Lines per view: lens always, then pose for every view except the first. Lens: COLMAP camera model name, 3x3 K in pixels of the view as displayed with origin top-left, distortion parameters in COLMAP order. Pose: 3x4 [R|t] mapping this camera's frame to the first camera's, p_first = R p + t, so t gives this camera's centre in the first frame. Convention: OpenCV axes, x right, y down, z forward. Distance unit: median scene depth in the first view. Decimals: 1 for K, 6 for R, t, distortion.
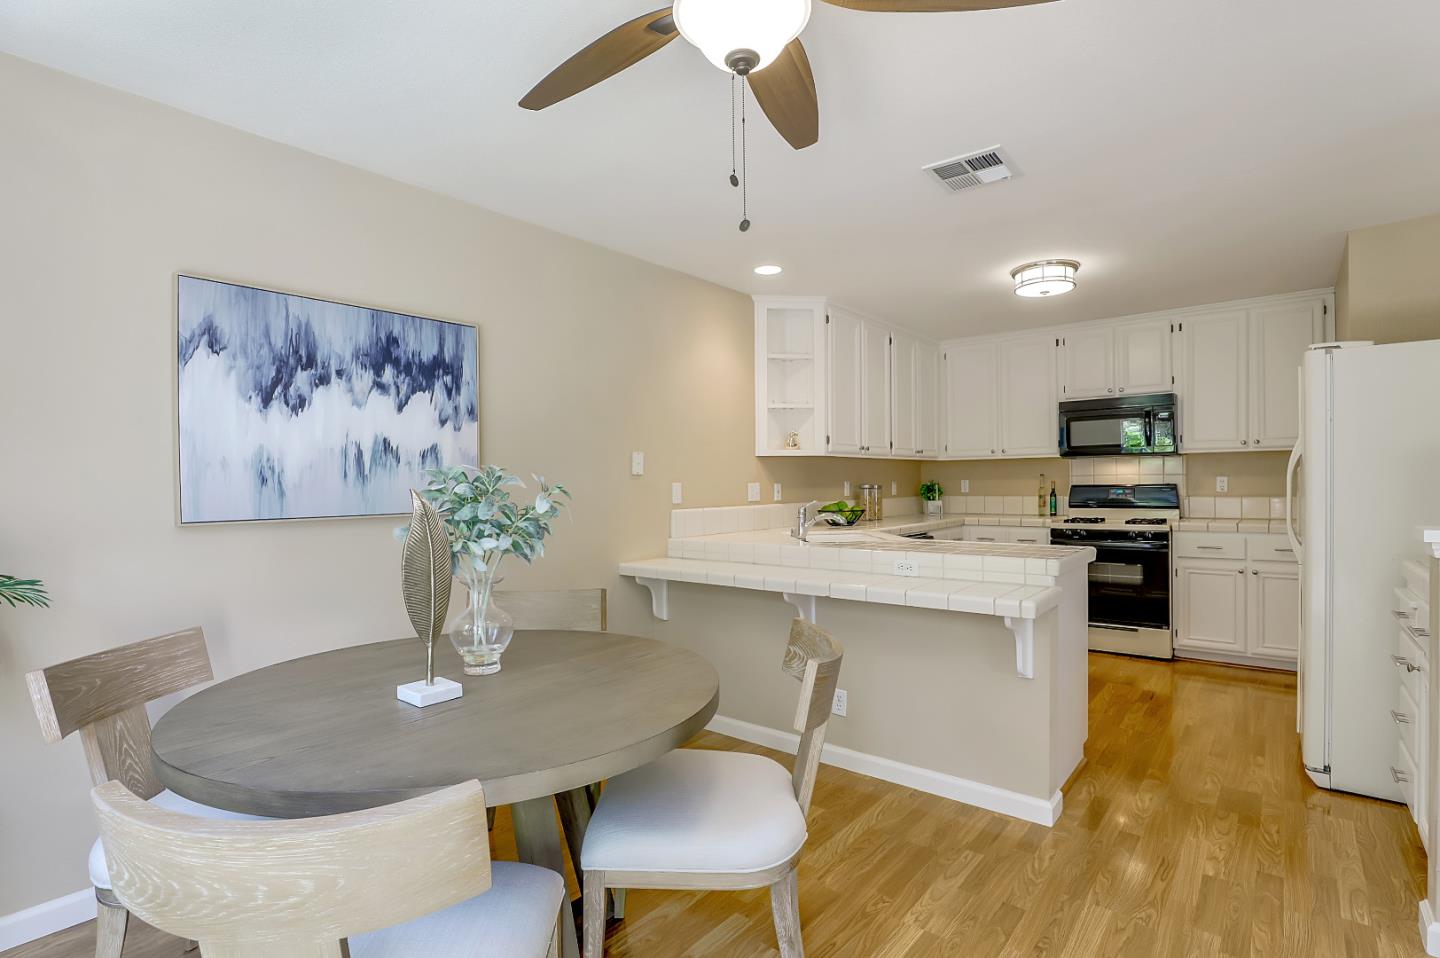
lens RADIAL K [[673.3, 0, 728.5], [0, 673.3, 484.5], [0, 0, 1]] dist [-0.034401, -0.000057]
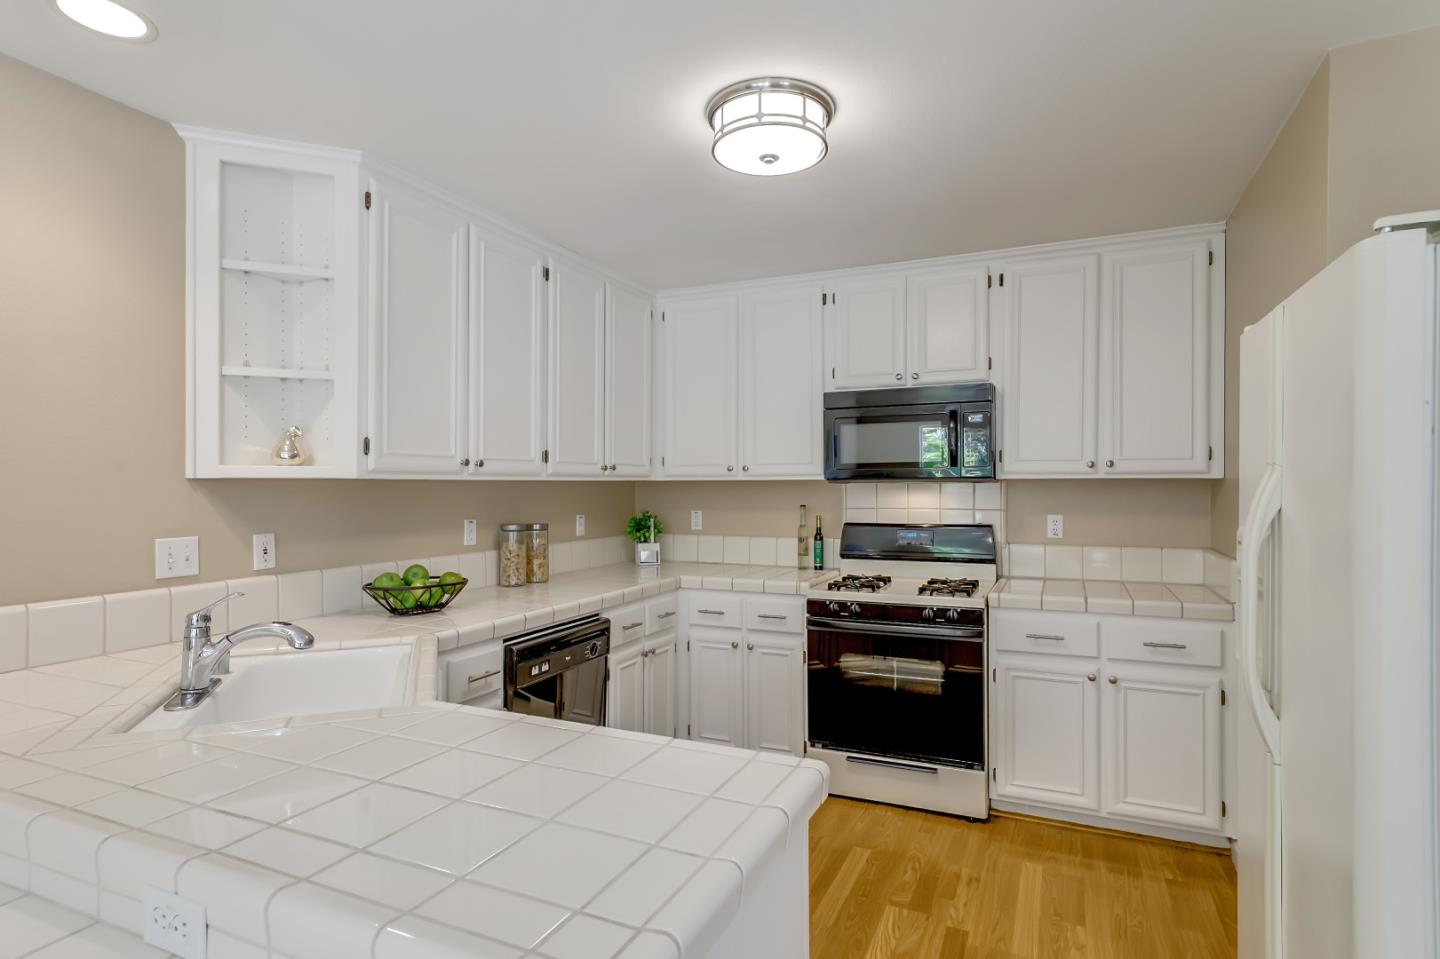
lens RADIAL K [[745.1, 0, 715.7], [0, 745.1, 484.8], [0, 0, 1]] dist [-0.016773, -0.004045]
pose [[0.965922, 0.010177, 0.258632, 0.294583], [-0.008483, 0.999935, -0.007664, -0.042057], [-0.258693, 0.005209, 0.965946, 0.478480]]
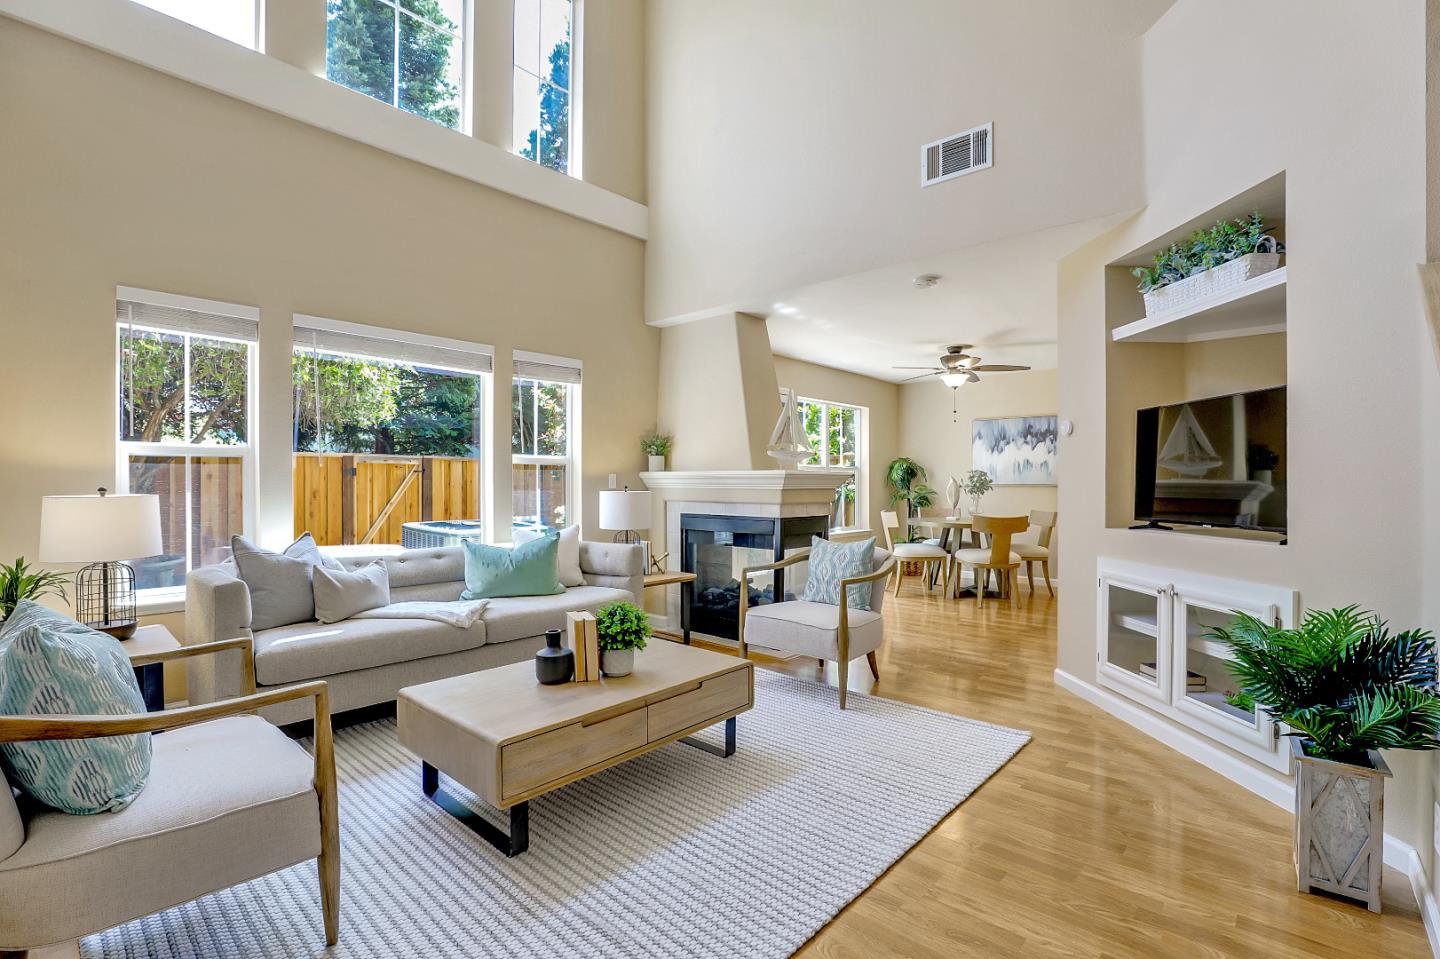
lens RADIAL K [[646.3, 0, 725.9], [0, 646.3, 481.9], [0, 0, 1]] dist [-0.026622, 0.003476]
pose [[-0.036199, 0.011357, -0.999280, 1.586001], [-0.004530, 0.999923, 0.011529, 0.003142], [0.999334, 0.004944, -0.036145, -0.169748]]
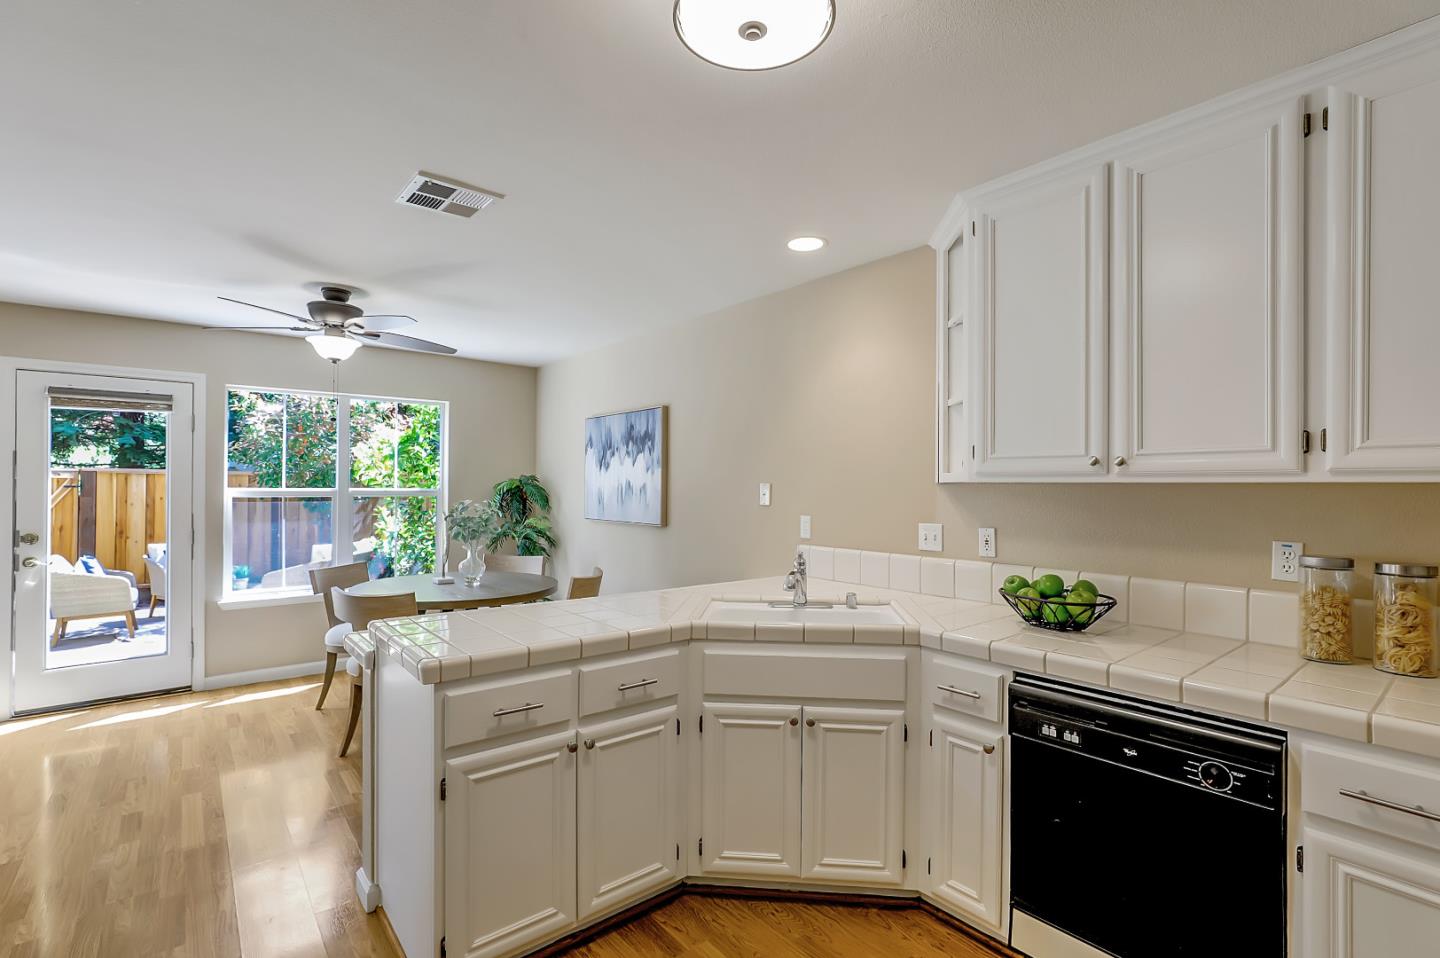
lens RADIAL K [[684.8, 0, 725.6], [0, 684.8, 479.3], [0, 0, 1]] dist [-0.002837, 0.005258]
pose [[-0.197013, 0.000011, -0.980401, 0.839641], [-0.009081, 0.999957, 0.001836, -0.051603], [0.980359, 0.009265, -0.197005, 1.059983]]
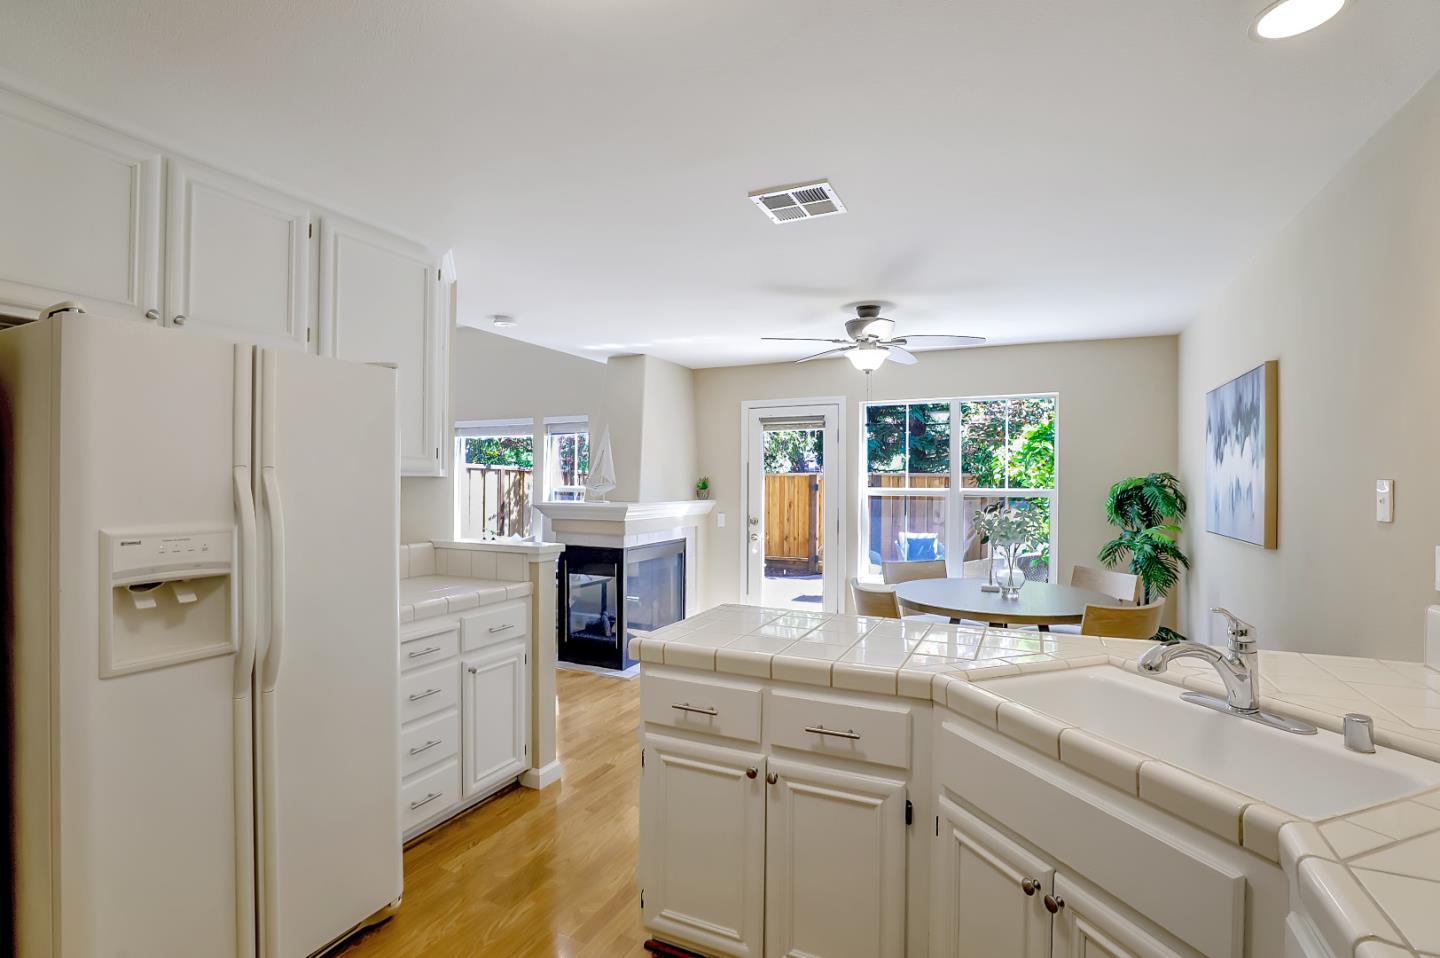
lens RADIAL K [[684.8, 0, 717.3], [0, 684.8, 485.7], [0, 0, 1]] dist [-0.002837, 0.005258]
pose [[-0.969619, 0.007772, -0.244497, 0.483177], [0.004987, 0.999915, 0.012010, -0.049589], [0.244569, 0.010426, -0.969576, 1.299182]]
